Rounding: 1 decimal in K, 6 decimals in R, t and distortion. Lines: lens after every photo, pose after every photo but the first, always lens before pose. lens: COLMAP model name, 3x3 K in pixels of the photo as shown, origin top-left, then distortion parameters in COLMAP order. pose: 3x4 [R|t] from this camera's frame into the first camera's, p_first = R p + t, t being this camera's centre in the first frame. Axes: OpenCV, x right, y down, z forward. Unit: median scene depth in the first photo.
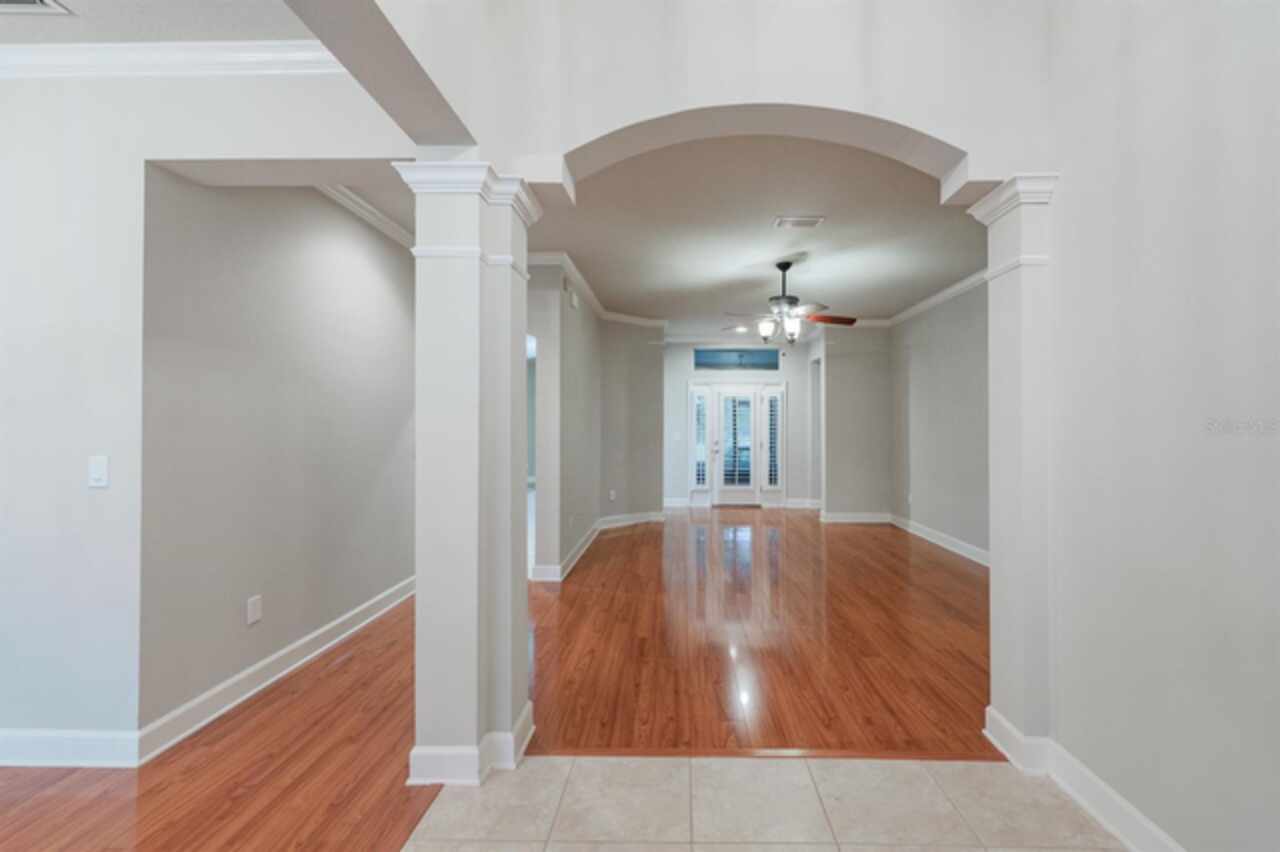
lens RADIAL K [[586.5, 0, 649.0], [0, 586.5, 428.2], [0, 0, 1]] dist [-0.001300, -0.000003]
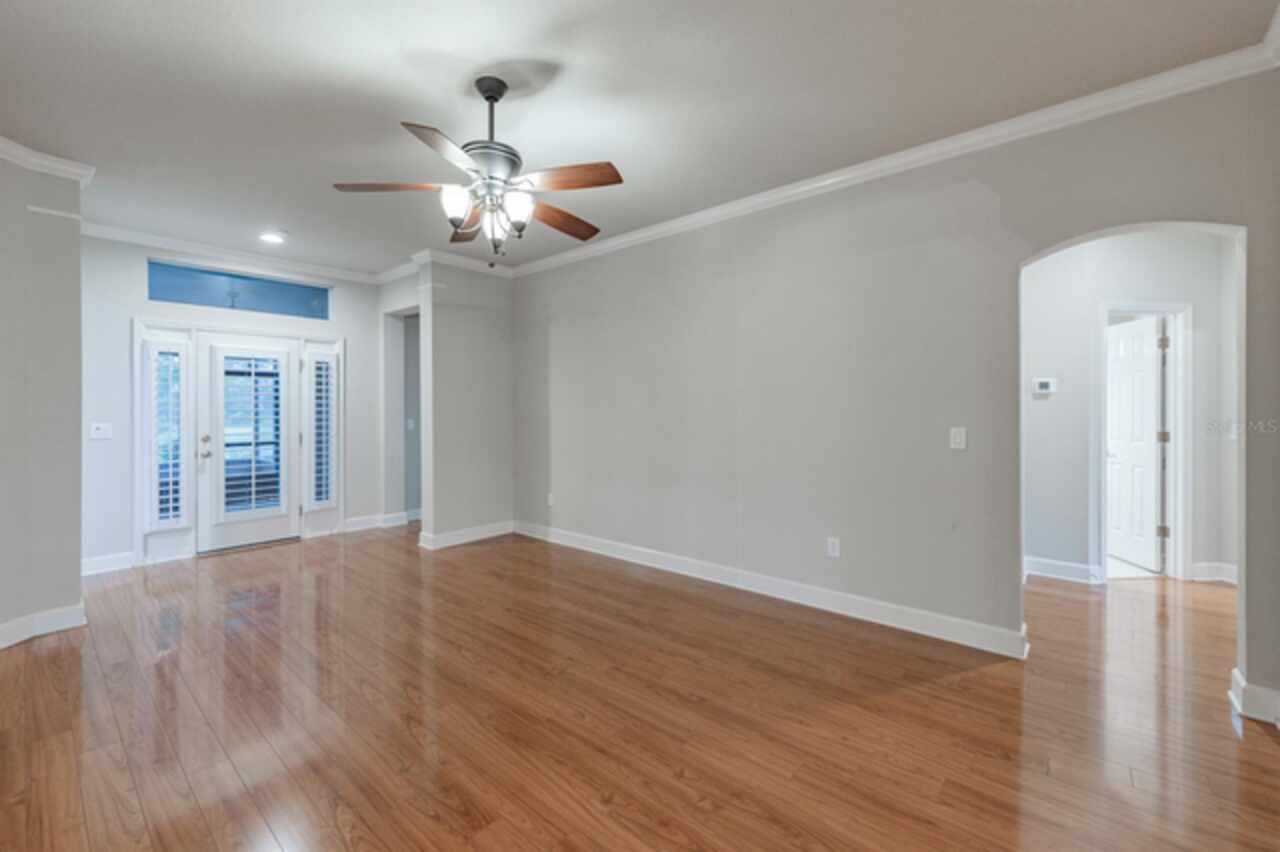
lens RADIAL K [[529.0, 0, 654.0], [0, 529.0, 411.8], [0, 0, 1]] dist [0.001868, 0.000060]
pose [[0.599355, -0.004058, 0.800473, -0.031319], [0.004229, 0.999989, 0.001903, 0.001198], [-0.800472, 0.002245, 0.599366, 0.370743]]
